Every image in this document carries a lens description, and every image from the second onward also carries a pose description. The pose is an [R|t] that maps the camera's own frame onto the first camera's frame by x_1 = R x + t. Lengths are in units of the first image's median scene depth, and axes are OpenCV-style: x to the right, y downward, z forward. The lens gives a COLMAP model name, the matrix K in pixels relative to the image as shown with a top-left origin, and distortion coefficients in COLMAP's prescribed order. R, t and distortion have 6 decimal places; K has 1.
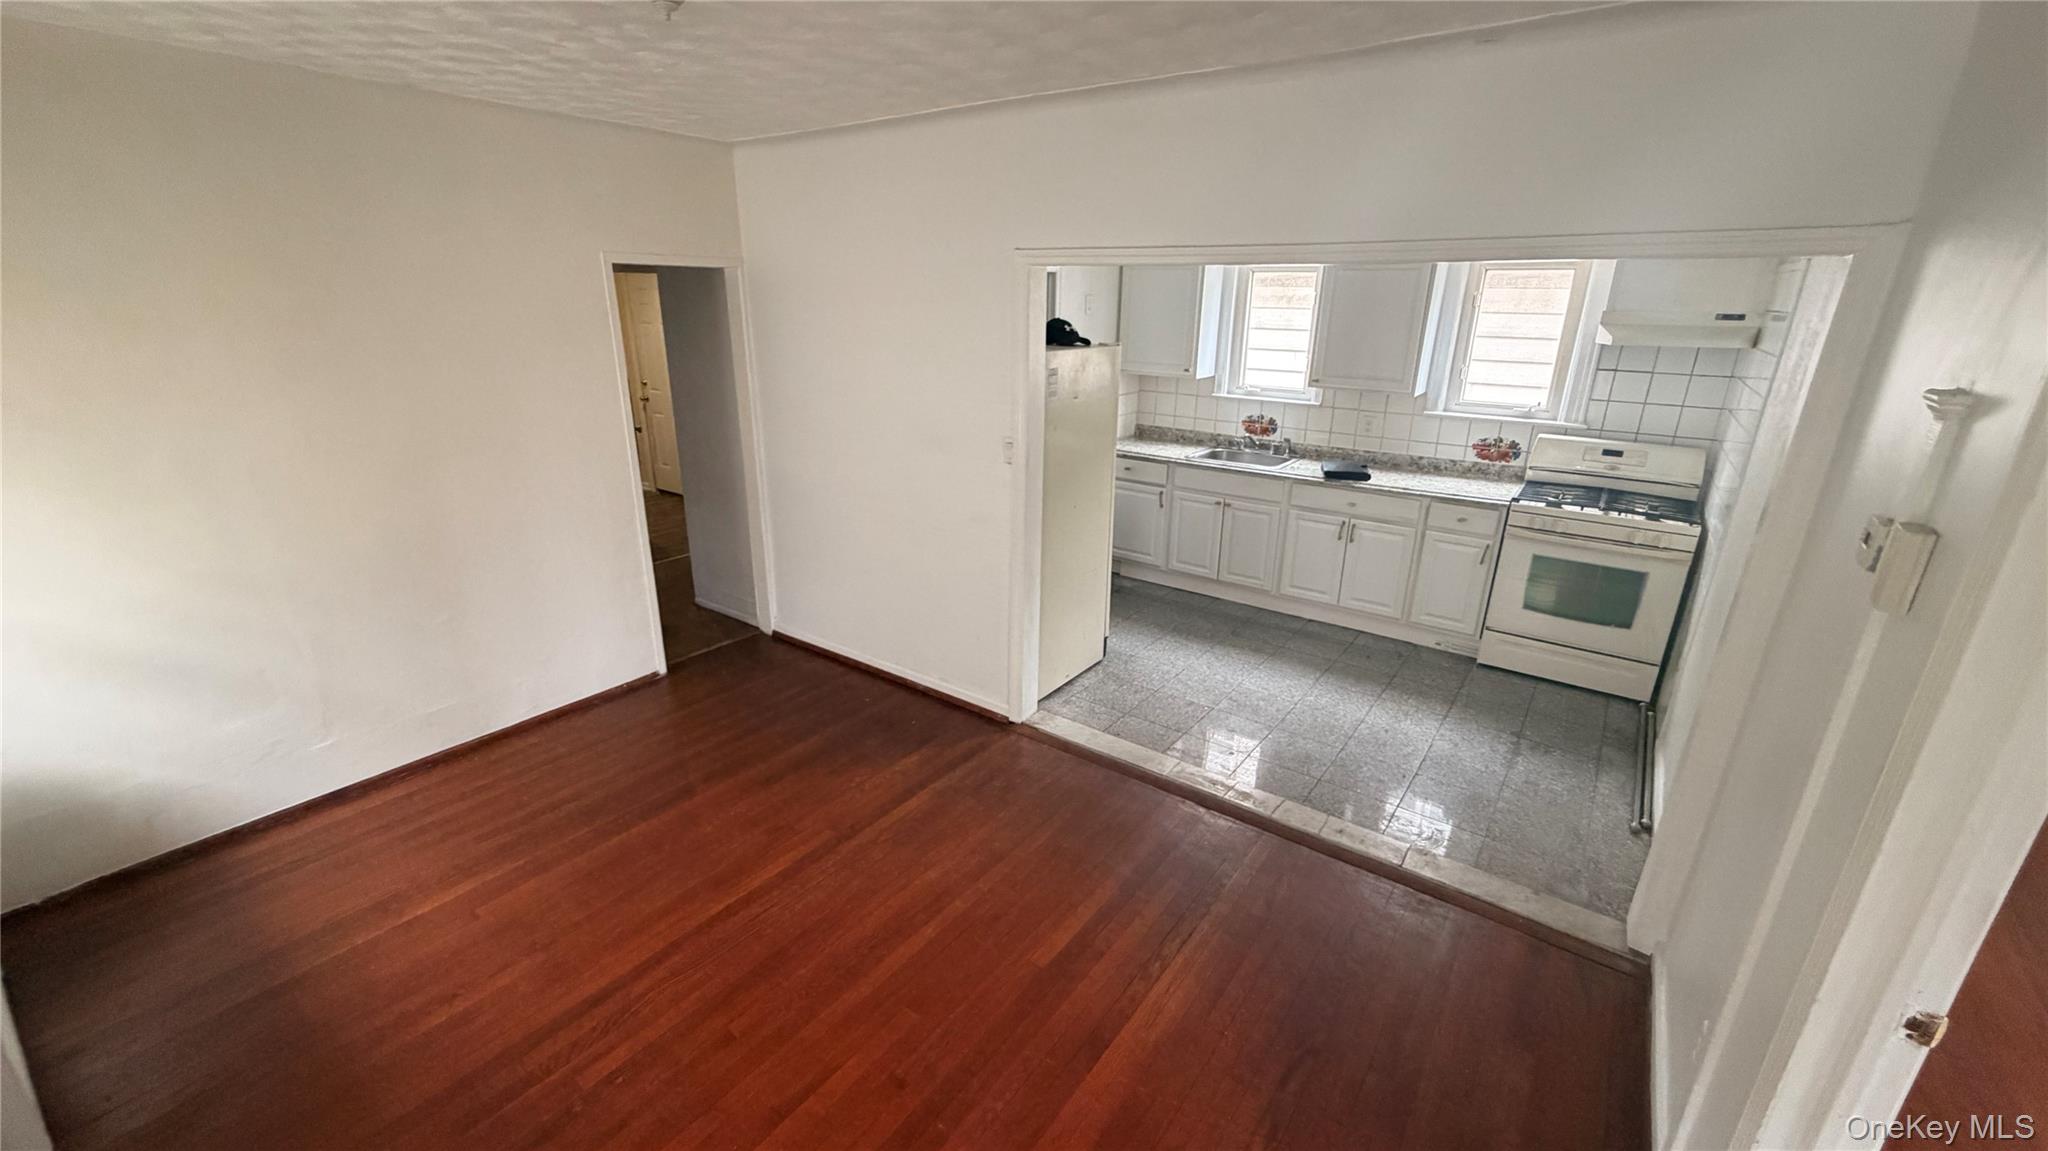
lens RADIAL K [[813.9, 0, 1010.9], [0, 813.9, 571.7], [0, 0, 1]] dist [-0.001572, 0.000155]
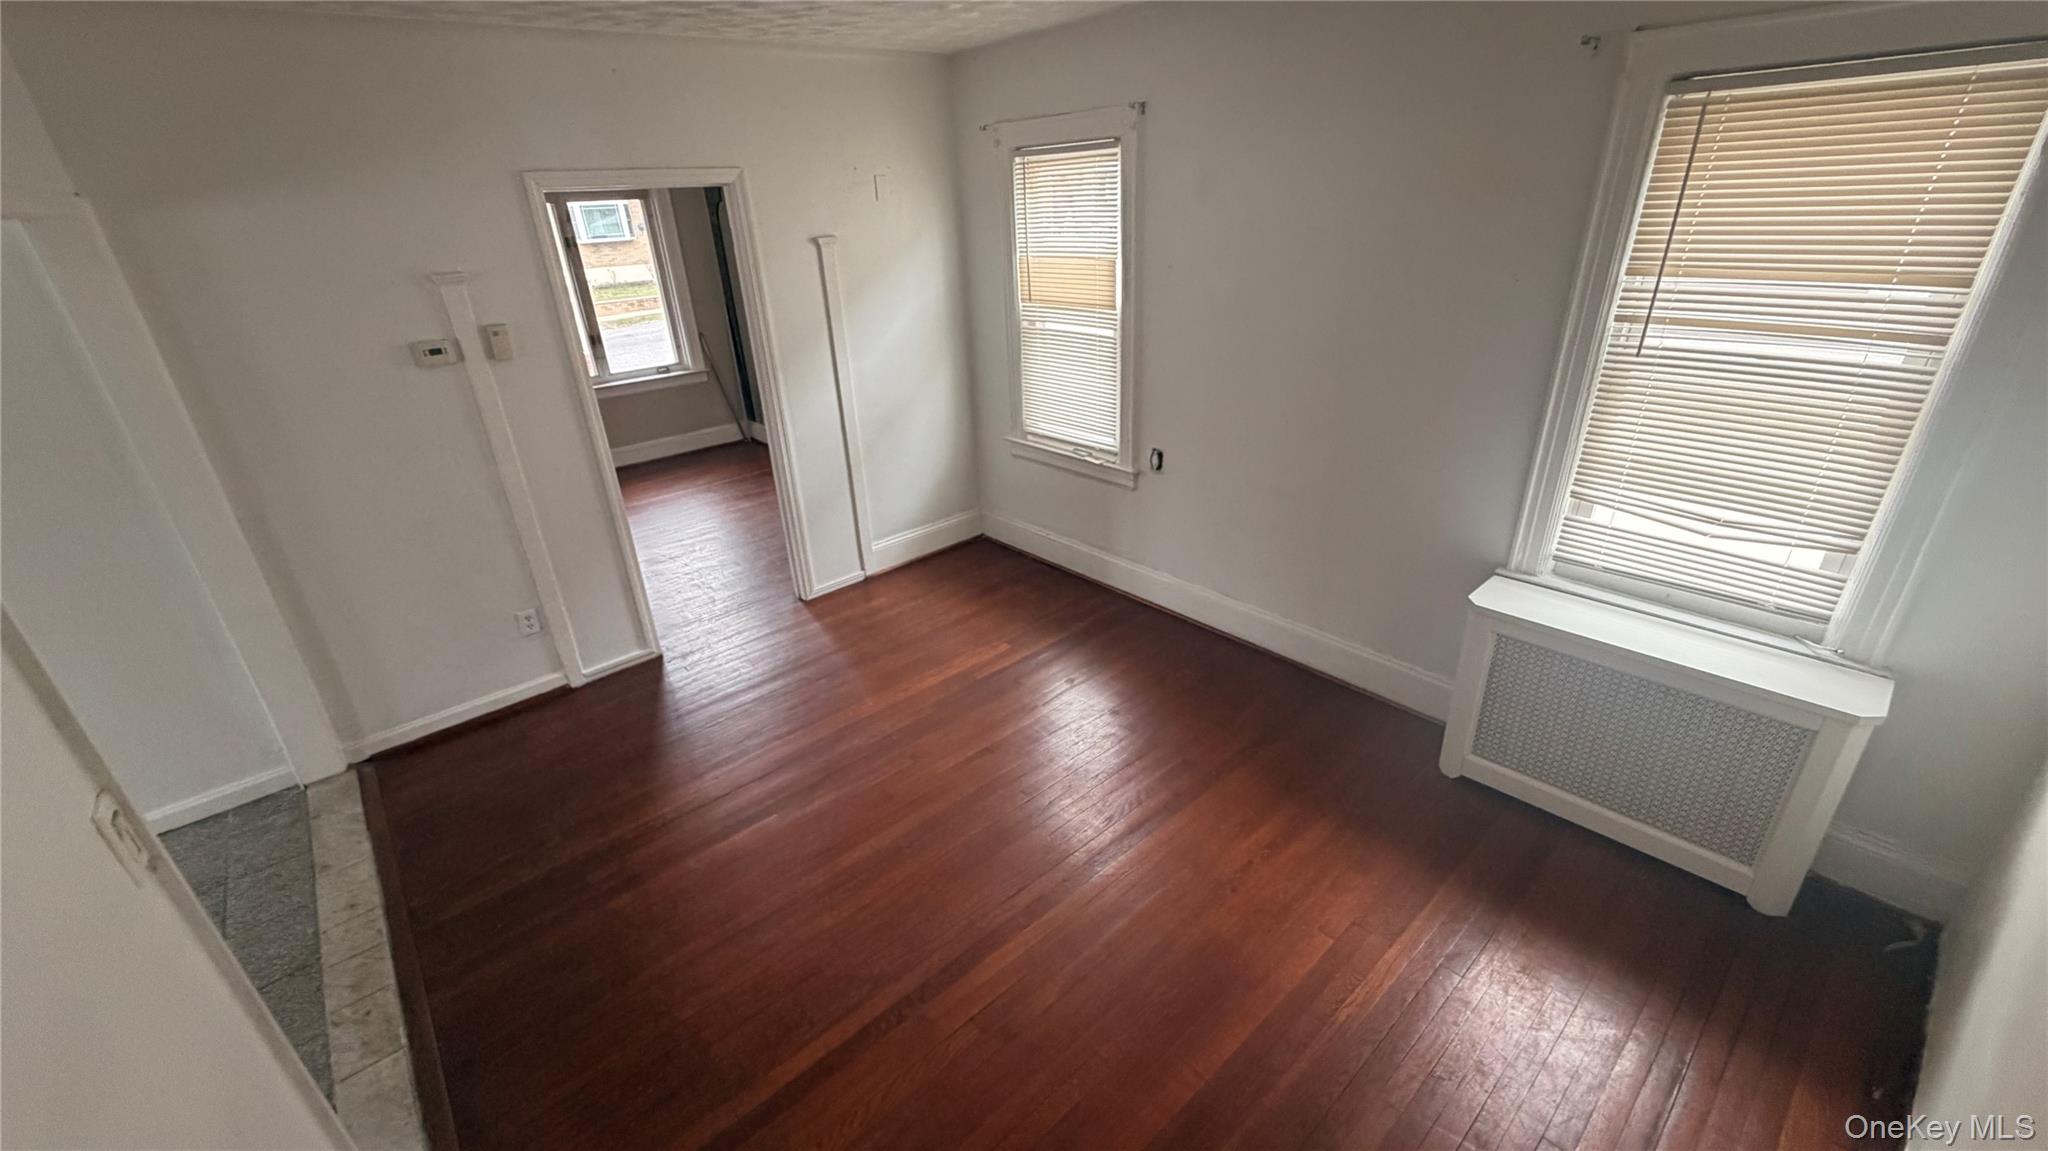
lens RADIAL K [[813.9, 0, 1016.9], [0, 813.9, 568.9], [0, 0, 1]] dist [-0.001572, 0.000155]
pose [[-0.975373, -0.061414, 0.211840, -0.303913], [0.103321, 0.721332, 0.684839, -0.316488], [-0.194866, 0.689861, -0.697223, 0.875885]]
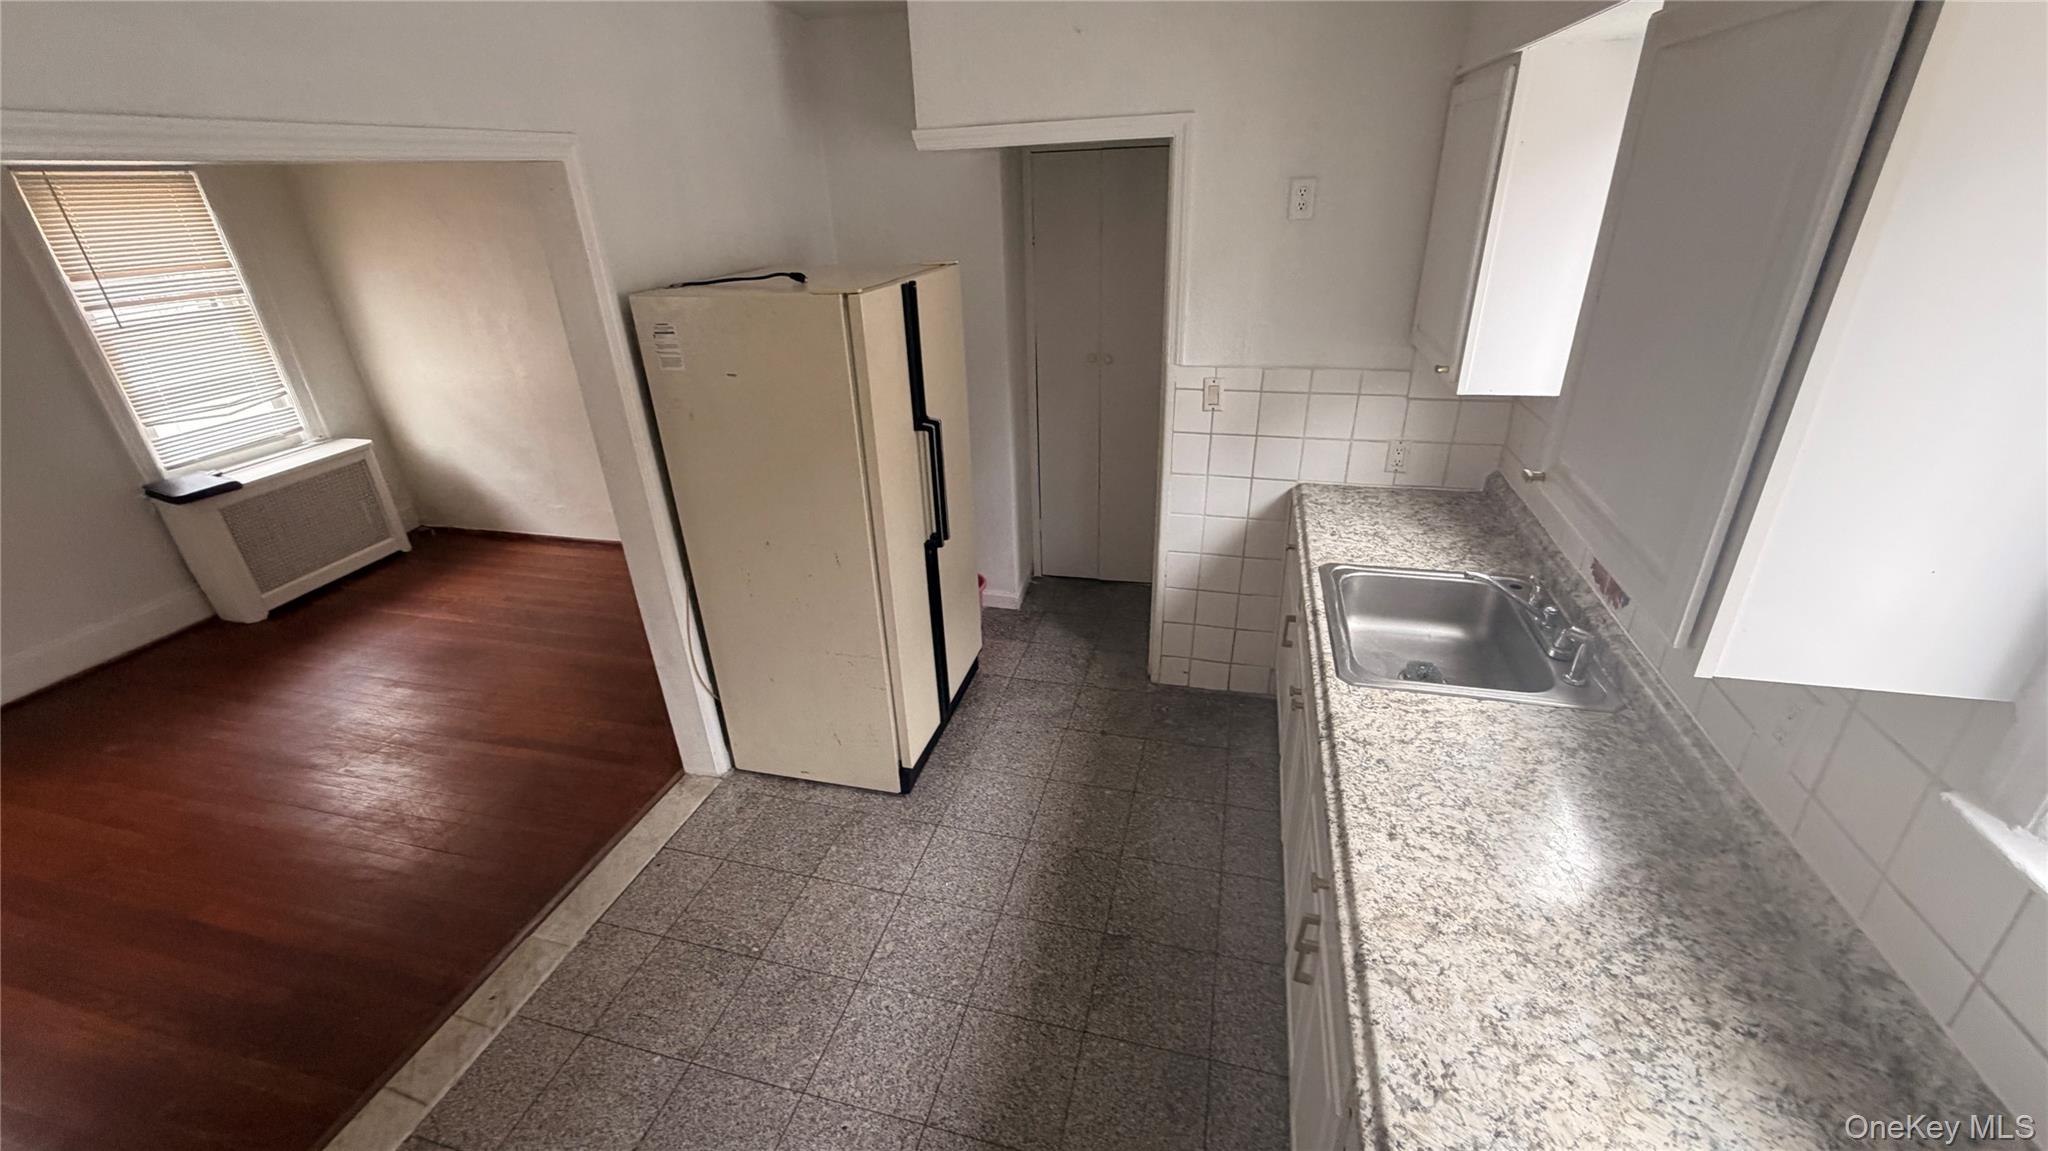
lens RADIAL K [[813.9, 0, 1015.5], [0, 813.9, 571.4], [0, 0, 1]] dist [-0.001572, 0.000155]
pose [[0.378363, 0.380474, -0.843849, 0.647782], [-0.261468, 0.918426, 0.296863, -0.277548], [0.887962, 0.108318, 0.446980, 0.815643]]
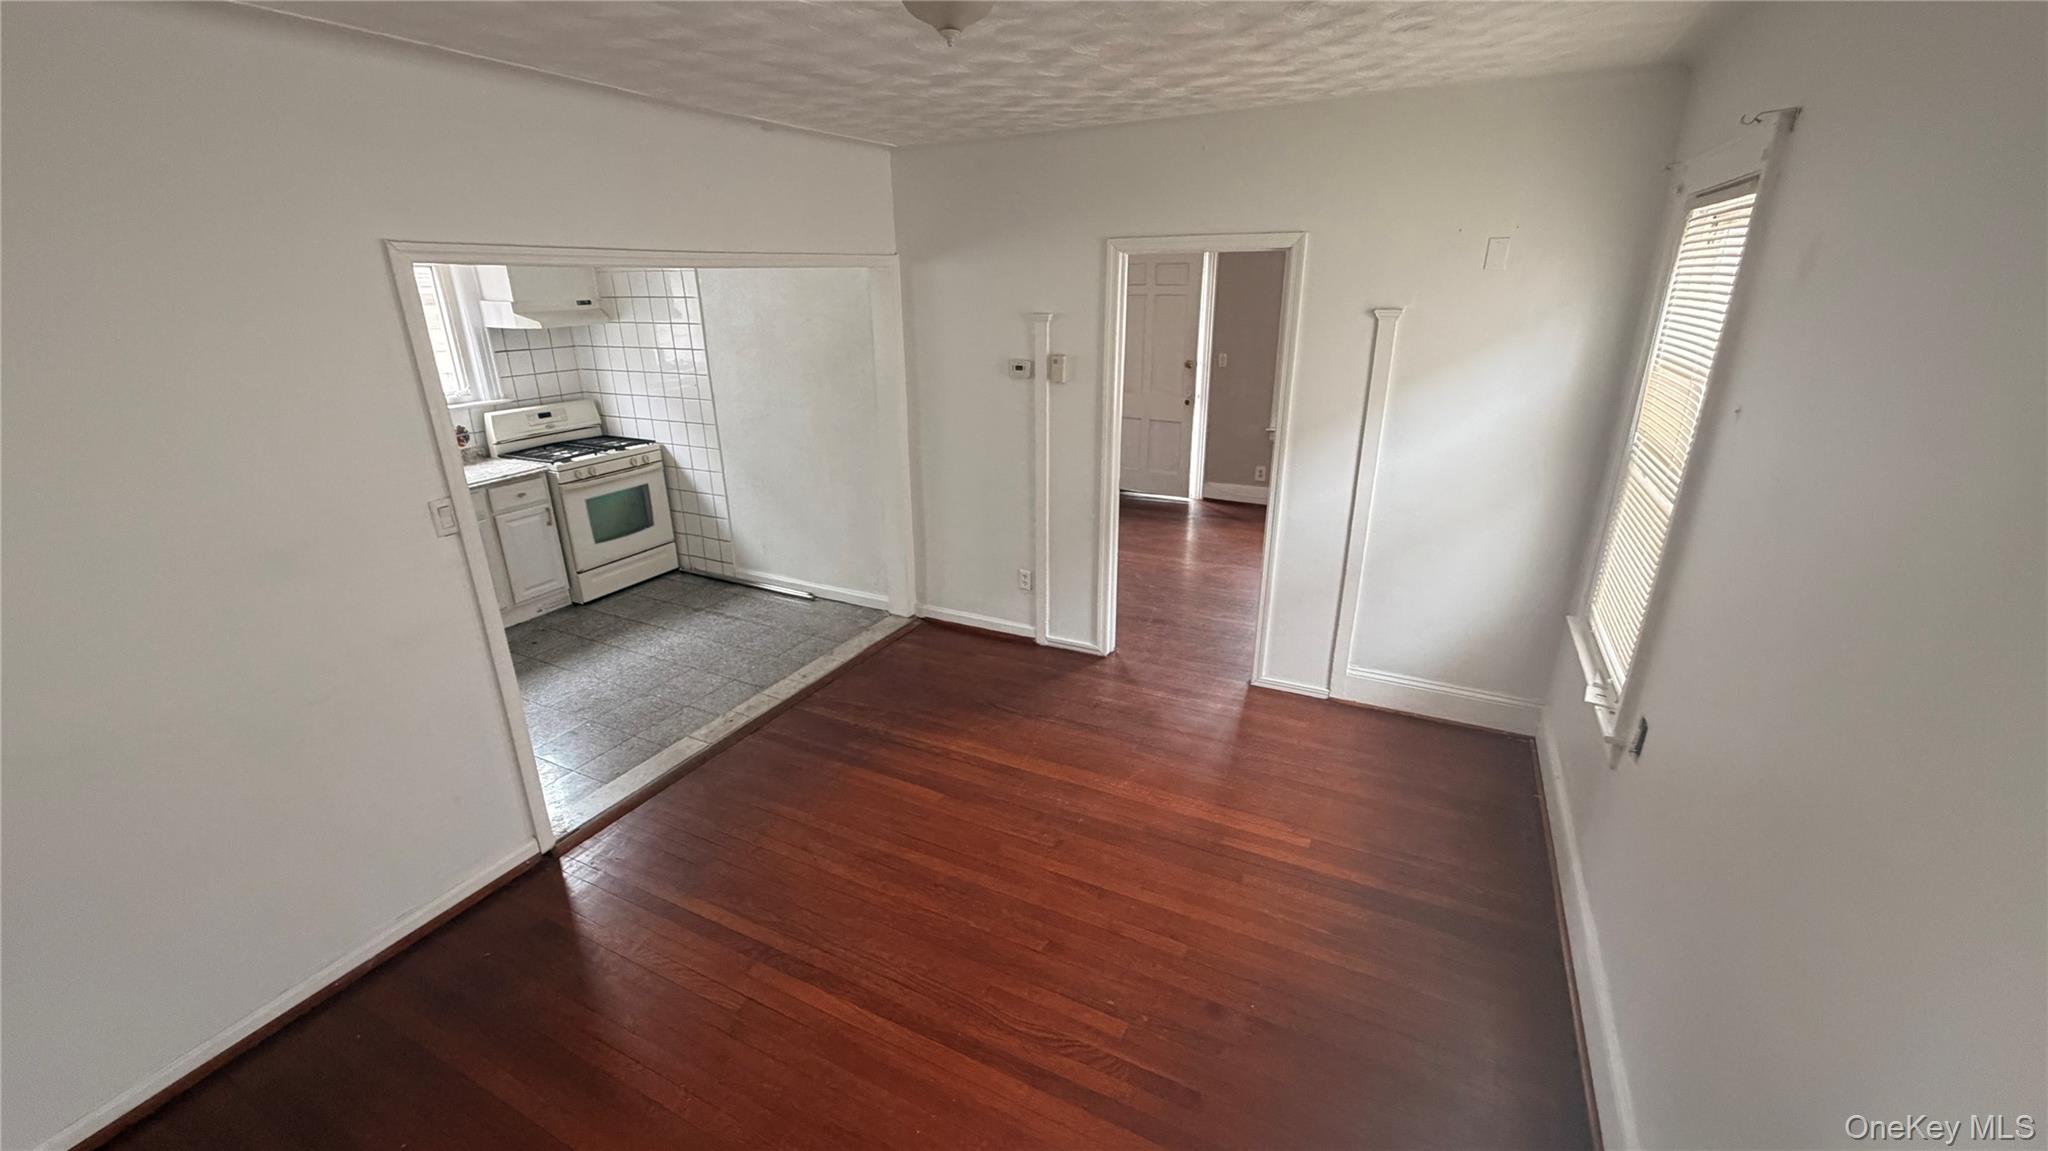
lens RADIAL K [[813.9, 0, 1018.7], [0, 813.9, 570.5], [0, 0, 1]] dist [-0.001572, 0.000155]
pose [[-0.162462, -0.342698, 0.925291, -0.634256], [0.332734, 0.863796, 0.378344, -0.174364], [-0.928921, 0.369342, -0.026307, 0.454382]]
